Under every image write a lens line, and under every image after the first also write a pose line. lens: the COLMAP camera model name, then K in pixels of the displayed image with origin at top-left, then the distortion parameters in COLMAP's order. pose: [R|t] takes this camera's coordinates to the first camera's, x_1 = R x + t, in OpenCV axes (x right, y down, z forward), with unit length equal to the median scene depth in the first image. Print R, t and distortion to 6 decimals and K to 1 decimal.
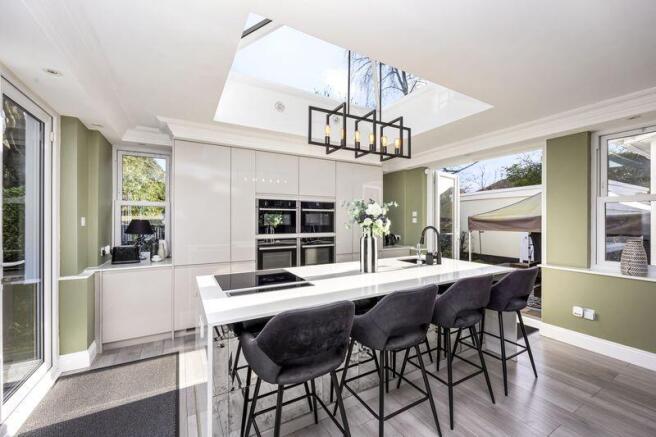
lens RADIAL K [[261.1, 0, 328.8], [0, 261.1, 219.8], [0, 0, 1]] dist [-0.011043, 0.000012]
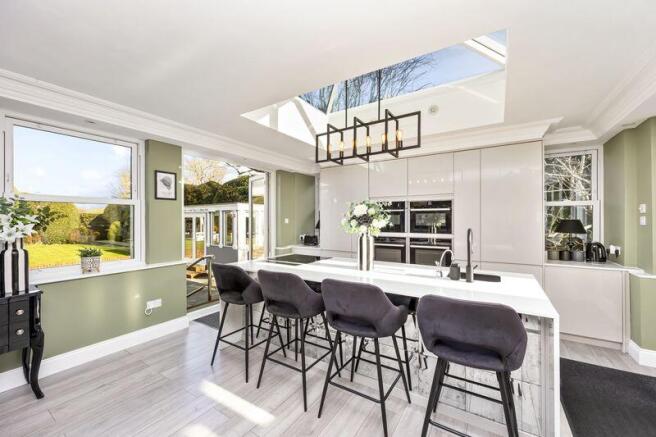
lens RADIAL K [[261.1, 0, 328.8], [0, 261.1, 219.8], [0, 0, 1]] dist [-0.011043, 0.000012]
pose [[0.459371, 0.000104, -0.888244, 0.669889], [0.003551, 0.999992, 0.001954, -0.003336], [0.888237, -0.004052, 0.459367, 0.254612]]
